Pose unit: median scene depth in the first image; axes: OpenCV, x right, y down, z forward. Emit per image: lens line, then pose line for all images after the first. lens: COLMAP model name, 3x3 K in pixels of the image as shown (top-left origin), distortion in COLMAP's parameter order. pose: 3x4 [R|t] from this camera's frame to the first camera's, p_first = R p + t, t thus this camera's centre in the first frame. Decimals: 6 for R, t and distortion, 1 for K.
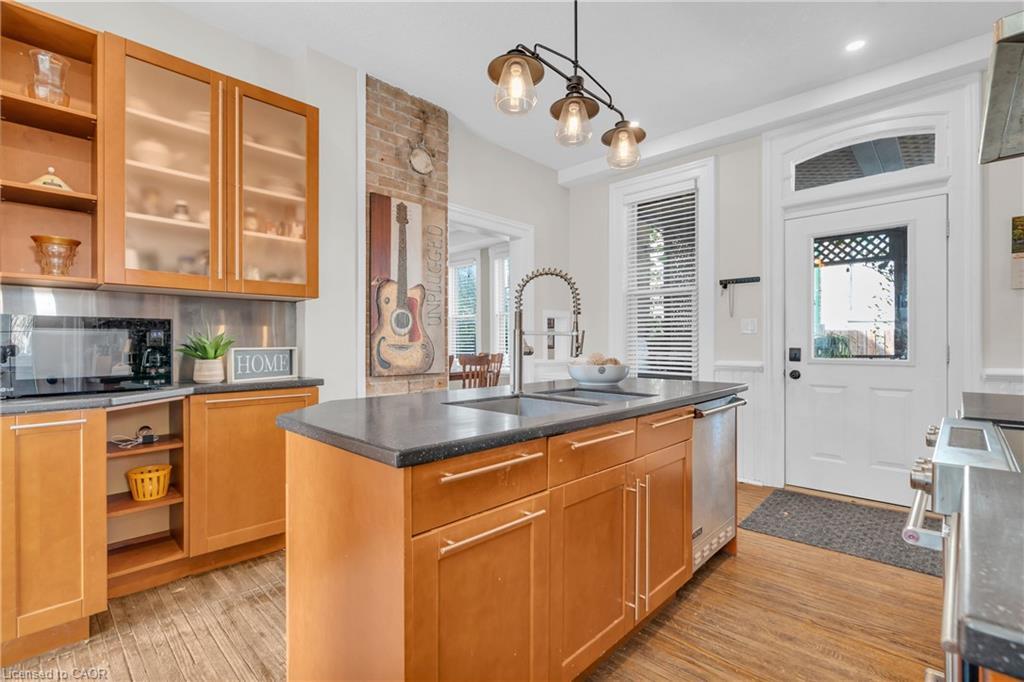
lens RADIAL K [[471.8, 0, 512.4], [0, 471.8, 345.0], [0, 0, 1]] dist [-0.003652, -0.000181]
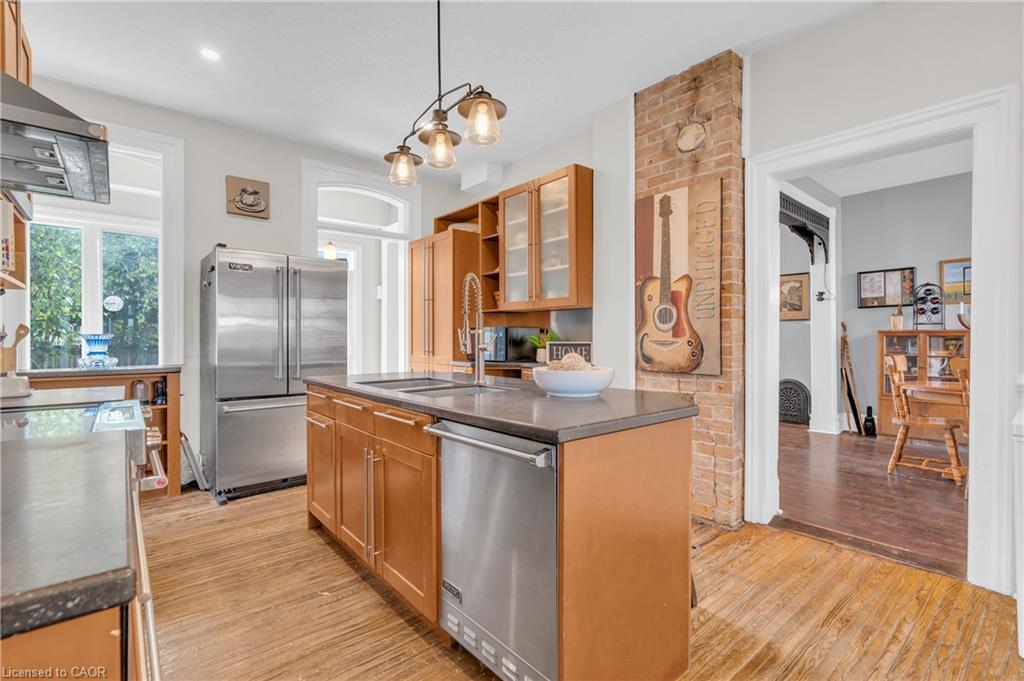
lens RADIAL K [[471.8, 0, 515.3], [0, 471.8, 337.8], [0, 0, 1]] dist [-0.003652, -0.000181]
pose [[-0.100099, 0.005337, -0.994963, 0.773156], [0.001660, 0.999985, 0.005197, -0.012492], [0.994976, -0.001132, -0.100107, 0.794320]]
